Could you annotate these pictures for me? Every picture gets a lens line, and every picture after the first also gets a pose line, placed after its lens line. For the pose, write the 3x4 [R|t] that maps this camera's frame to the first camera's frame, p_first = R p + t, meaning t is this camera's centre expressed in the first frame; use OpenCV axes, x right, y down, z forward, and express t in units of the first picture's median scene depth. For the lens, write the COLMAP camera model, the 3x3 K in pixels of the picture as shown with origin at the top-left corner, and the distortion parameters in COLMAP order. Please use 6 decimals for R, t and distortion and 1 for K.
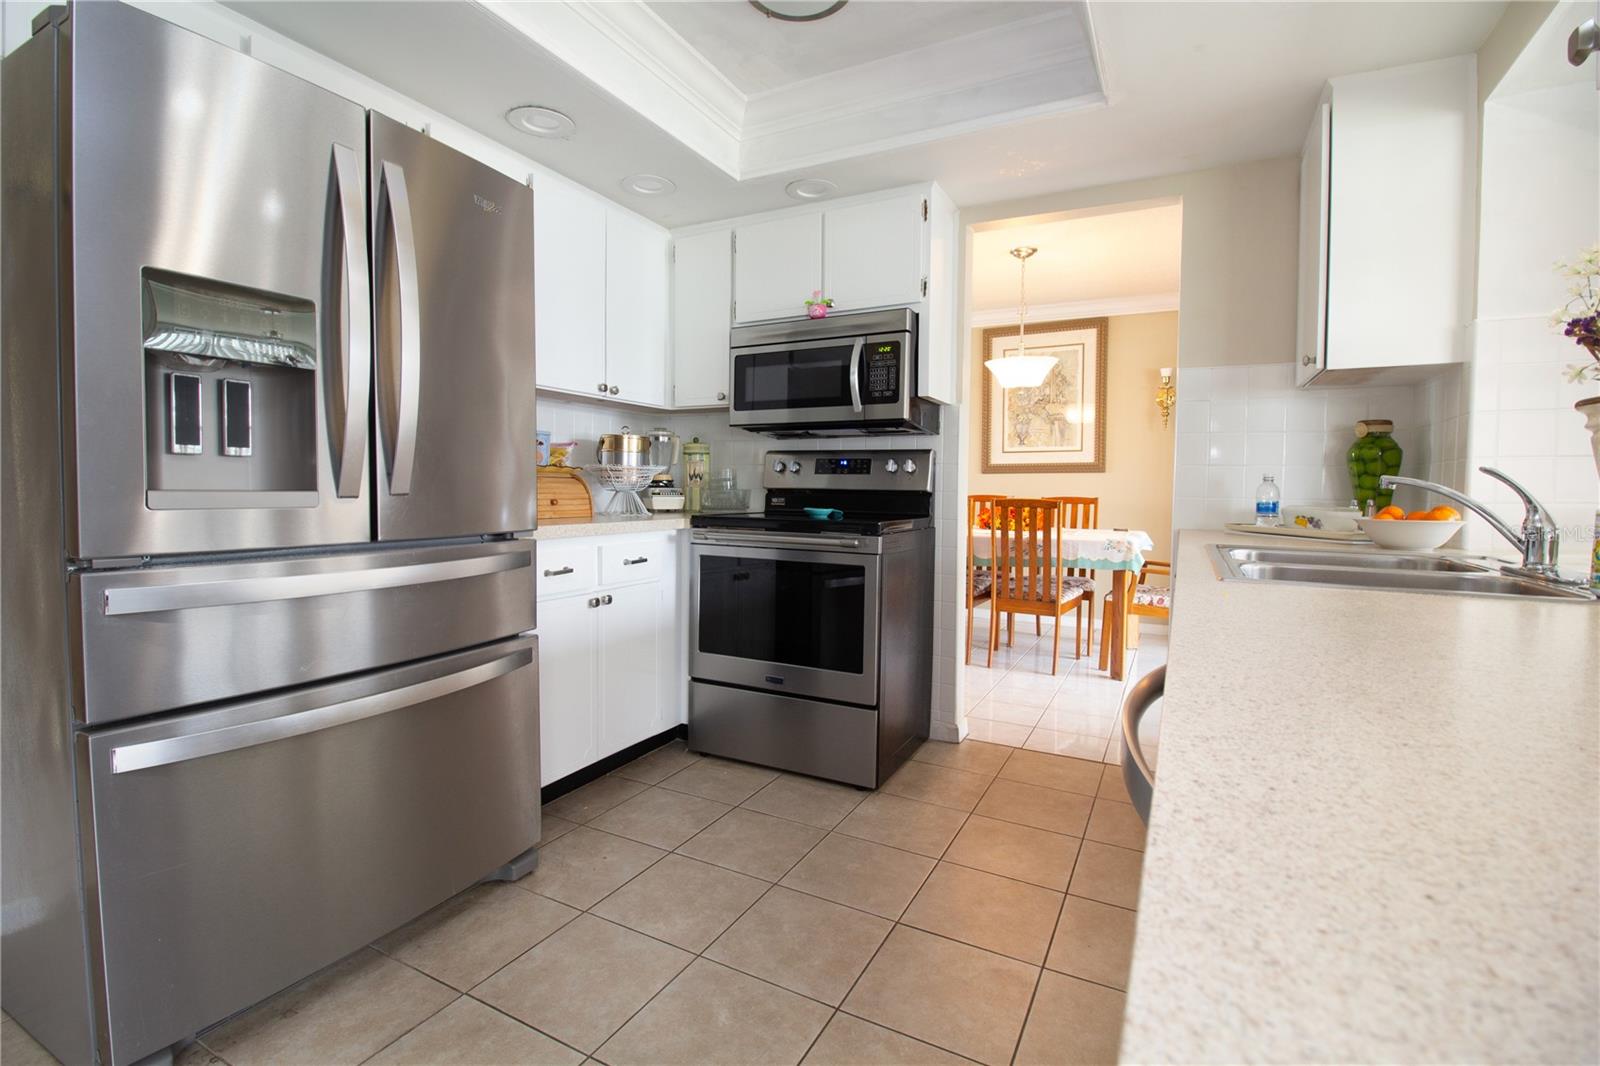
lens RADIAL K [[736.5, 0, 799.1], [0, 736.5, 528.7], [0, 0, 1]] dist [-0.008883, -0.004569]
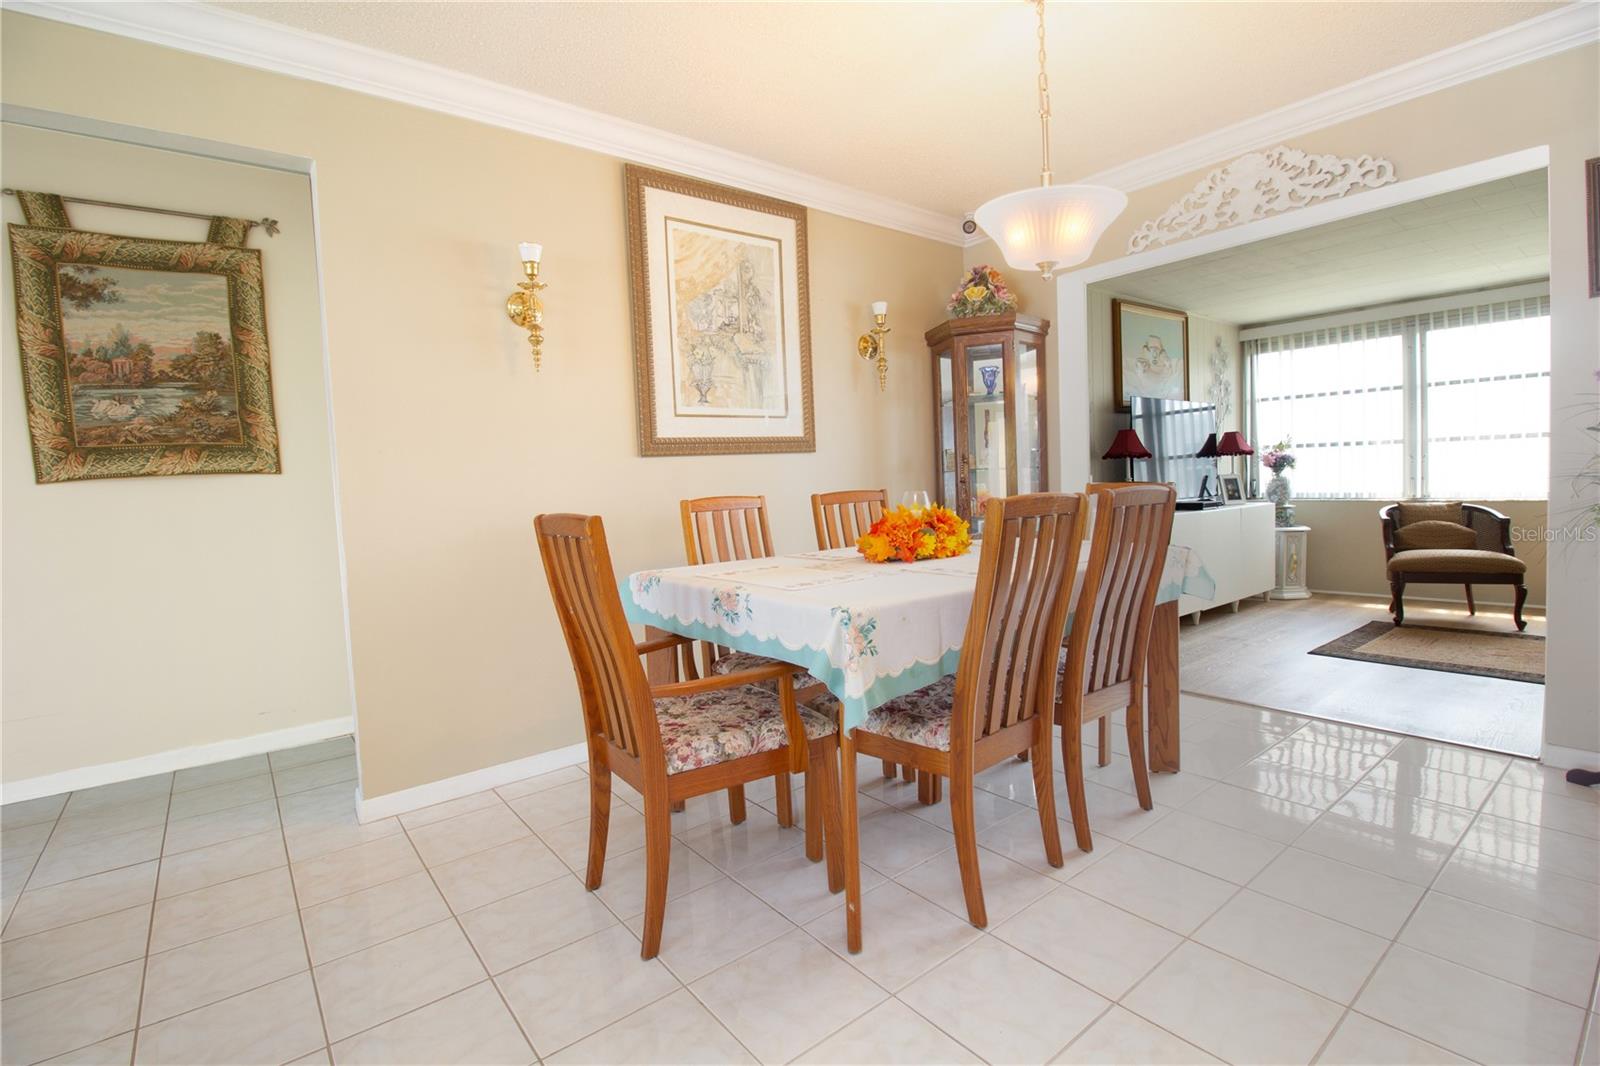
lens RADIAL K [[736.5, 0, 804.9], [0, 736.5, 526.1], [0, 0, 1]] dist [-0.008883, -0.004569]
pose [[0.393941, -0.090474, 0.914672, -0.176478], [0.089180, 0.994211, 0.059933, -0.050457], [-0.914799, 0.057960, 0.399729, 0.735706]]
